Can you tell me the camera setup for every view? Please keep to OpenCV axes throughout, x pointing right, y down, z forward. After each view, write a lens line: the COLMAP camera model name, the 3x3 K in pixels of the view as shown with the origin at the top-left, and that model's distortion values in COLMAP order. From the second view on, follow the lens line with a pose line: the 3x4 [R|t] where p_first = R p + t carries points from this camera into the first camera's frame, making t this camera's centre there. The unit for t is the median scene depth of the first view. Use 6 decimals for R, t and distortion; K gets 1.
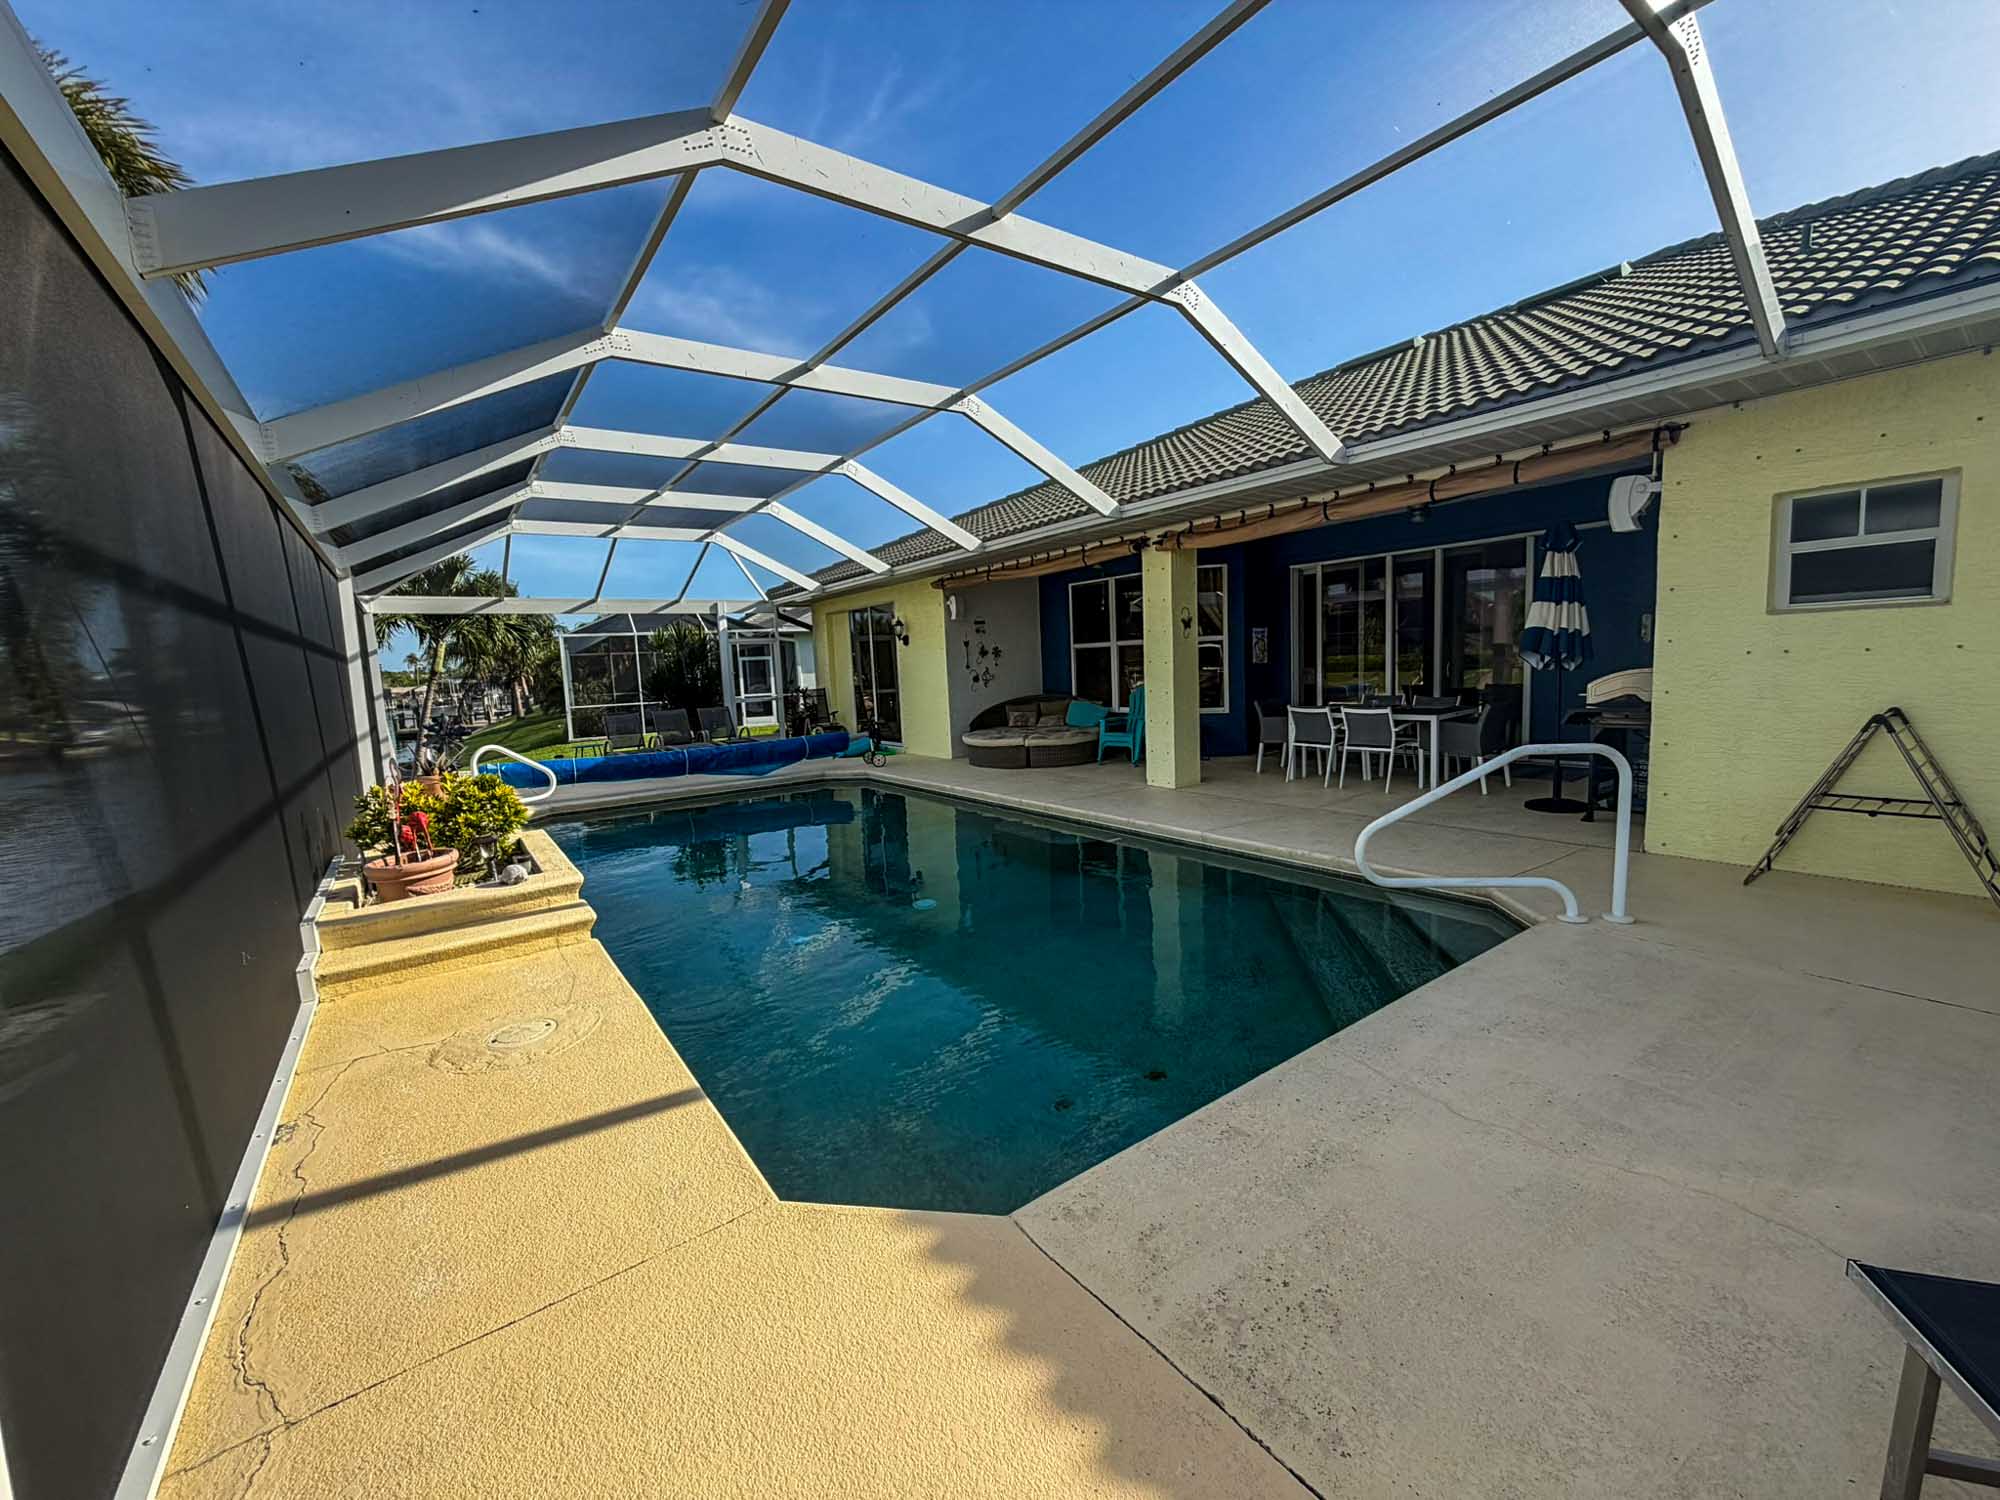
lens RADIAL K [[797.6, 0, 998.2], [0, 797.6, 754.7], [0, 0, 1]] dist [0.001698, -0.000427]
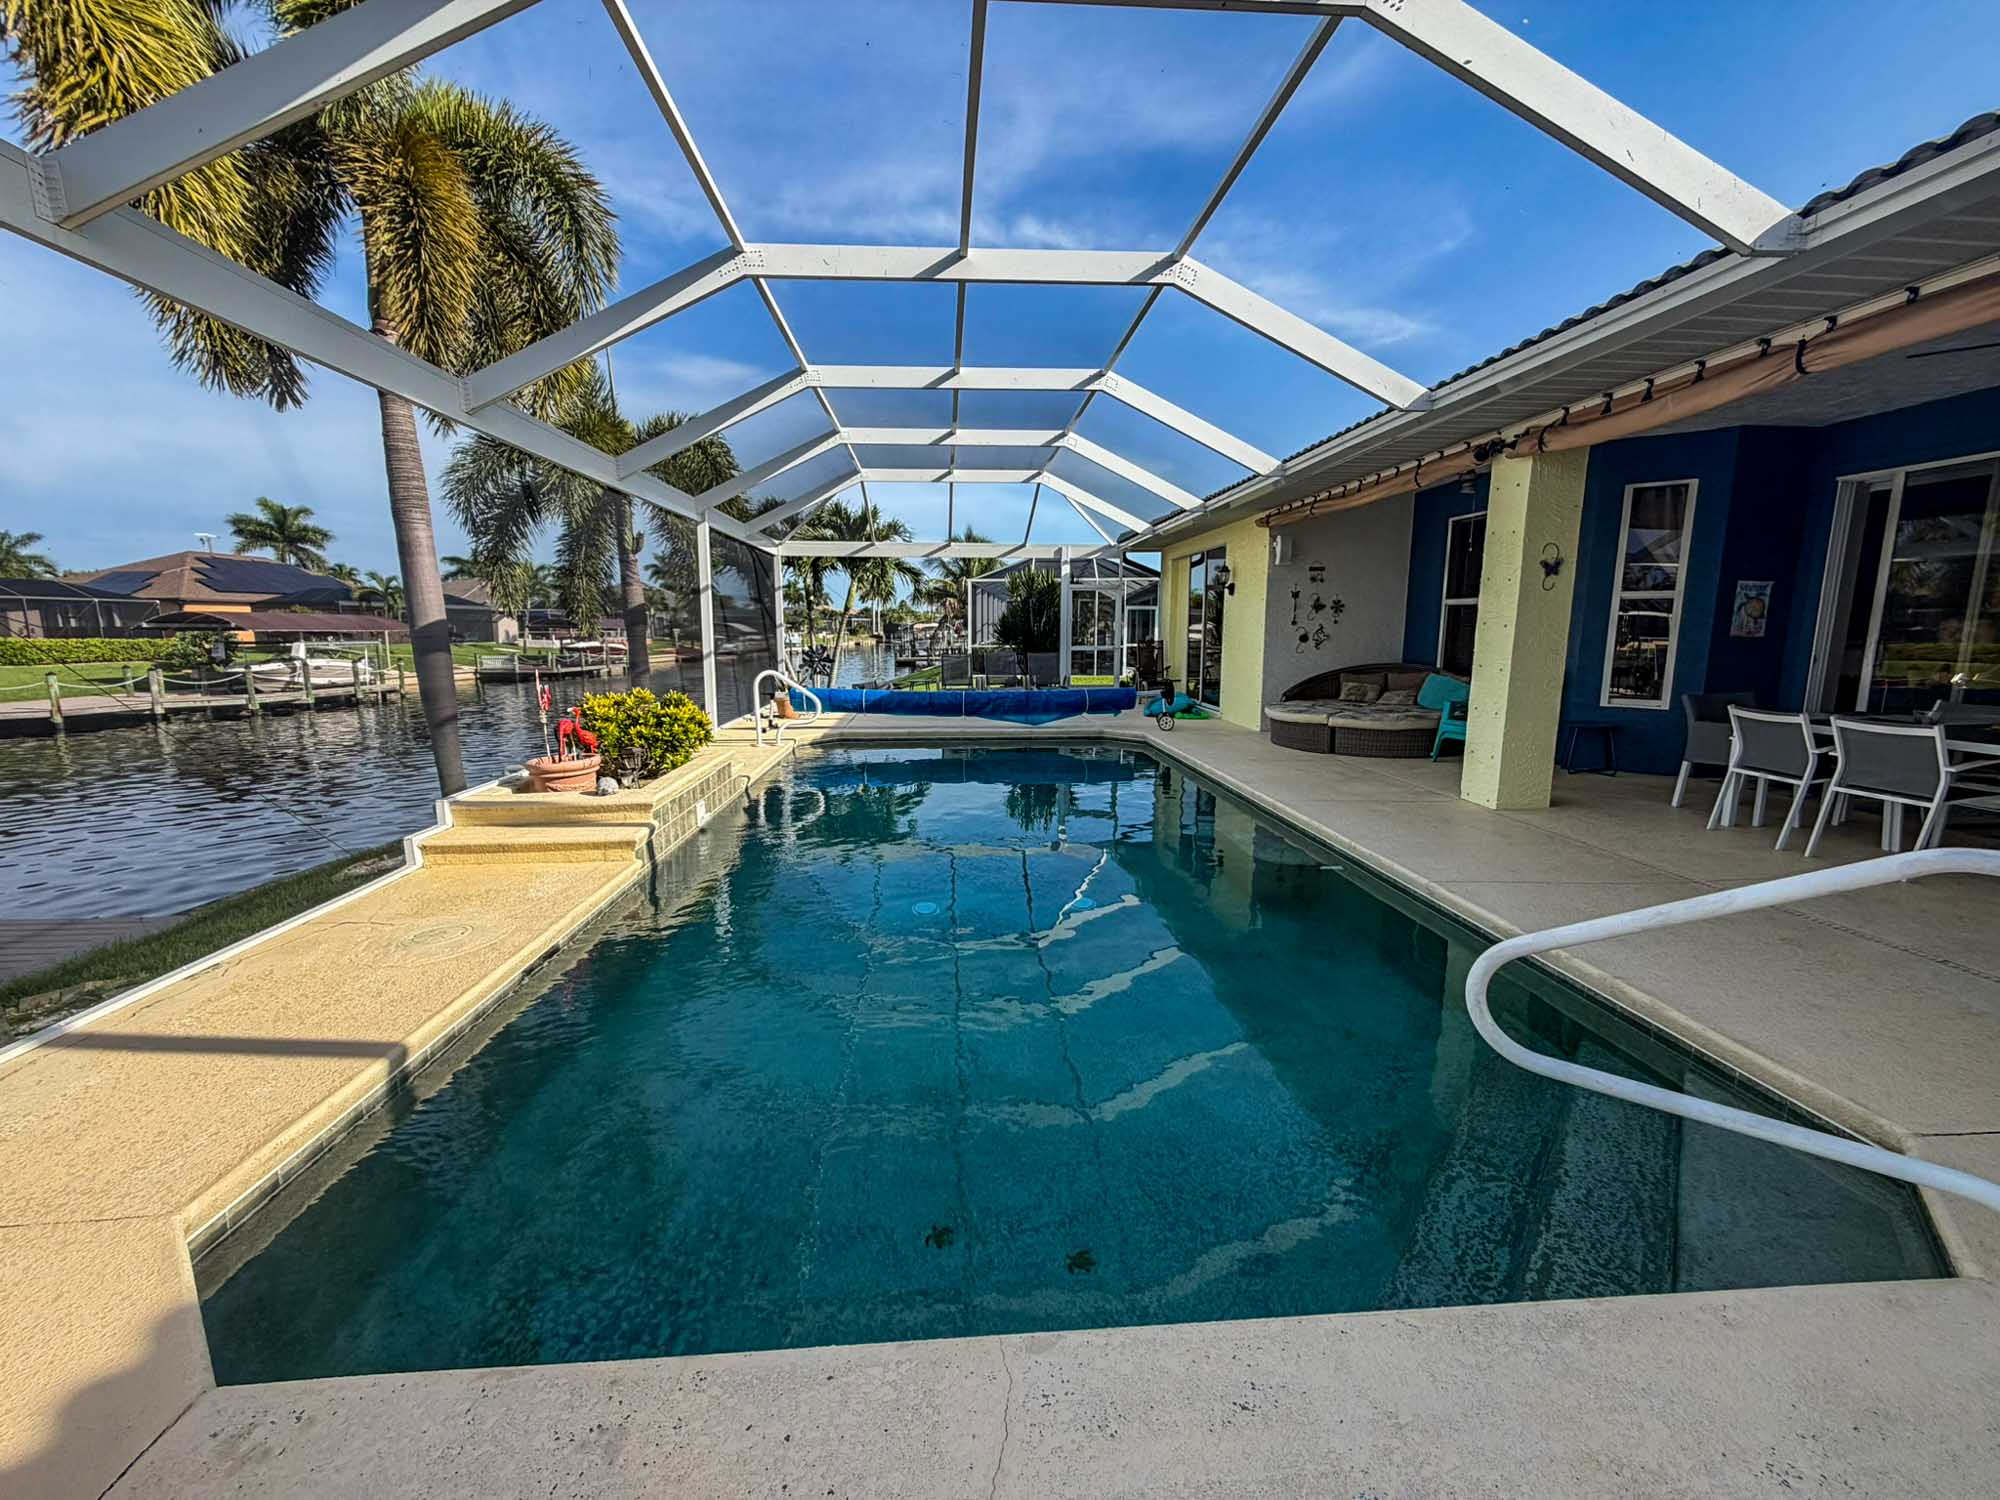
lens RADIAL K [[797.6, 0, 1007.9], [0, 797.6, 748.0], [0, 0, 1]] dist [0.001698, -0.000427]
pose [[0.847984, 0.126298, -0.514754, 0.195171], [-0.101654, 0.991919, 0.075913, -0.018222], [0.520182, -0.012046, 0.853970, 0.179070]]
